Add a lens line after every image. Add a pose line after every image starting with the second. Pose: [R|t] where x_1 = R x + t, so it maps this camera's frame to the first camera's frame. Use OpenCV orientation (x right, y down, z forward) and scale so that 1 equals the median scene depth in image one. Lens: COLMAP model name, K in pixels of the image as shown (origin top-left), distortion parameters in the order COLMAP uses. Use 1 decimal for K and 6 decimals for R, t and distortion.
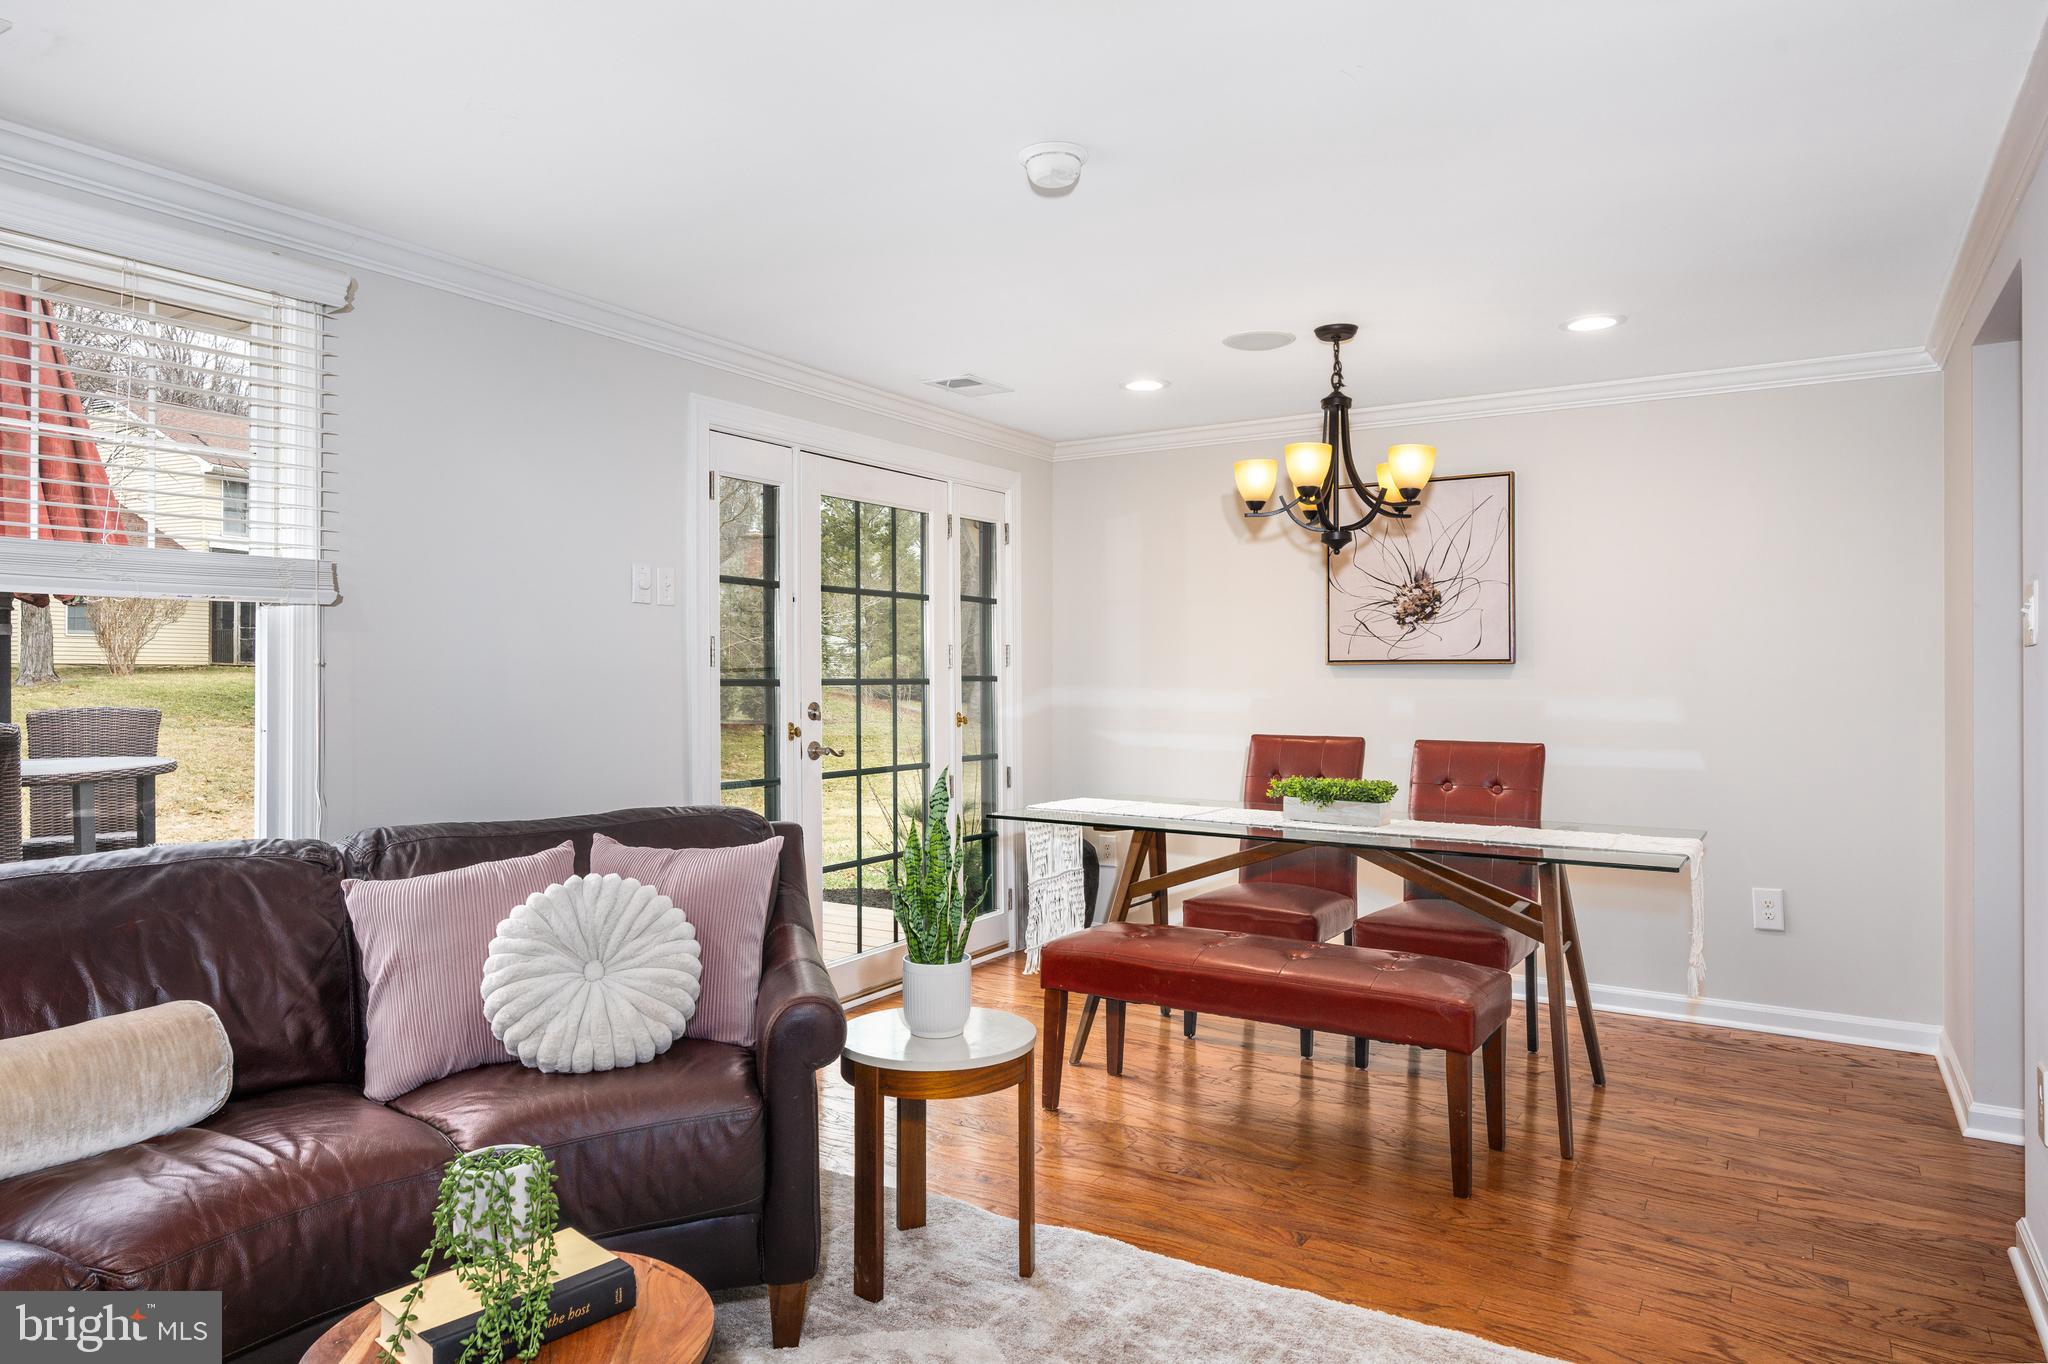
lens RADIAL K [[1270.8, 0, 1028.5], [0, 1270.8, 661.3], [0, 0, 1]] dist [-0.000662, 0.000047]
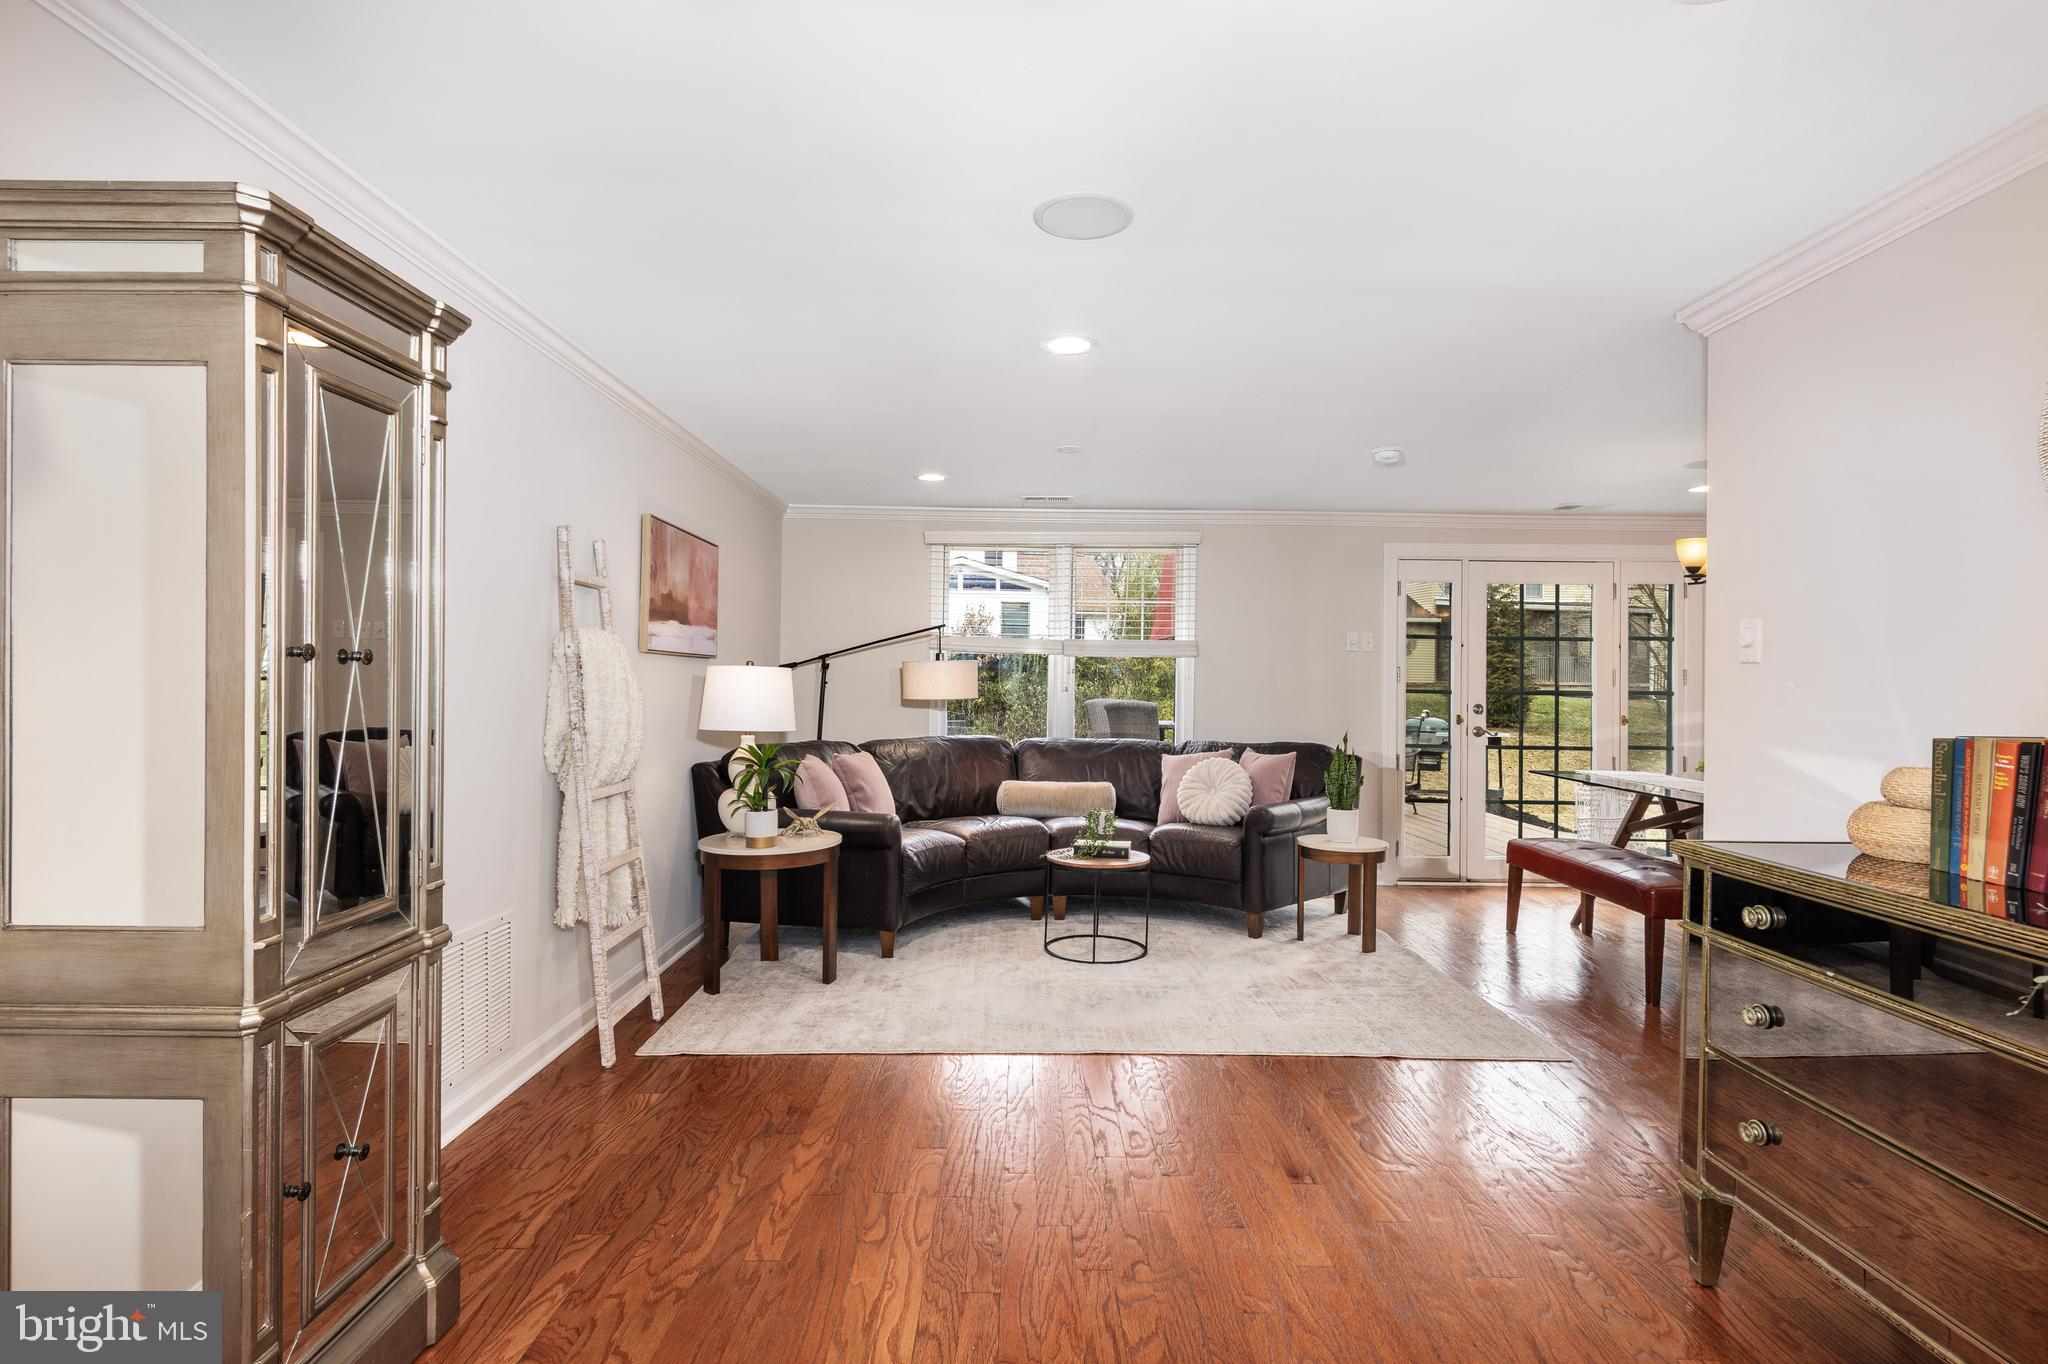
lens RADIAL K [[984.2, 0, 1024.0], [0, 984.2, 682.0], [0, 0, 1]] dist [-0.002228, 0.000091]
pose [[0.524181, 0.006301, -0.851584, 0.707866], [-0.004865, 0.999978, 0.004404, -0.000685], [0.851593, 0.001834, 0.524200, -0.263869]]
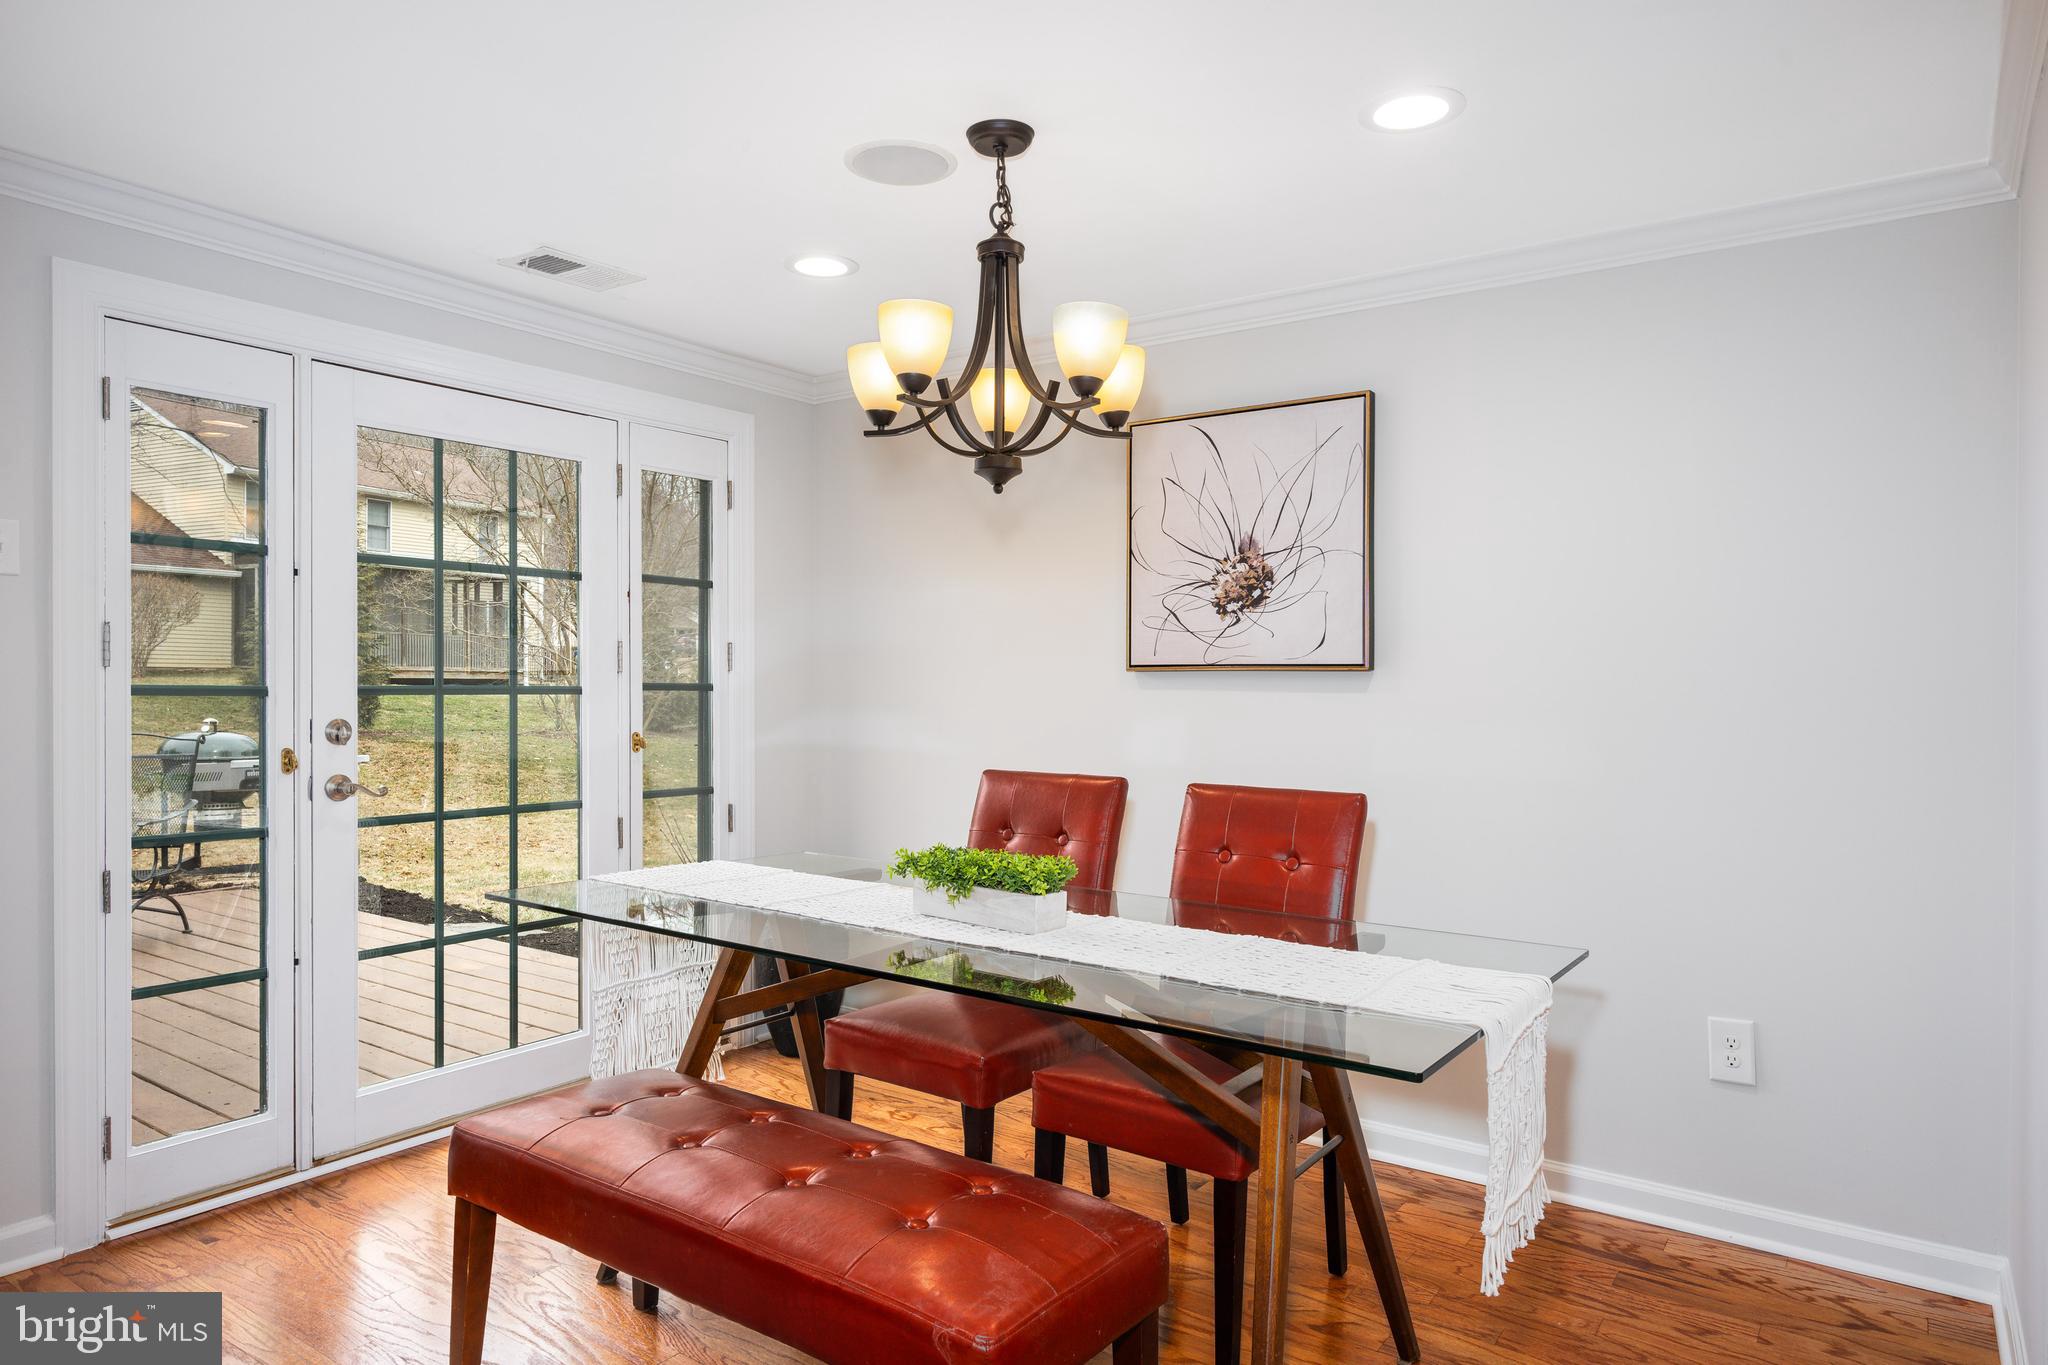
lens RADIAL K [[1264.2, 0, 1015.9], [0, 1264.2, 680.2], [0, 0, 1]] dist [-0.000610, -0.000252]
pose [[0.997603, 0.006212, -0.068917, 0.274375], [-0.005620, 0.999946, 0.008777, 0.002668], [0.068967, -0.008369, 0.997584, 0.350001]]
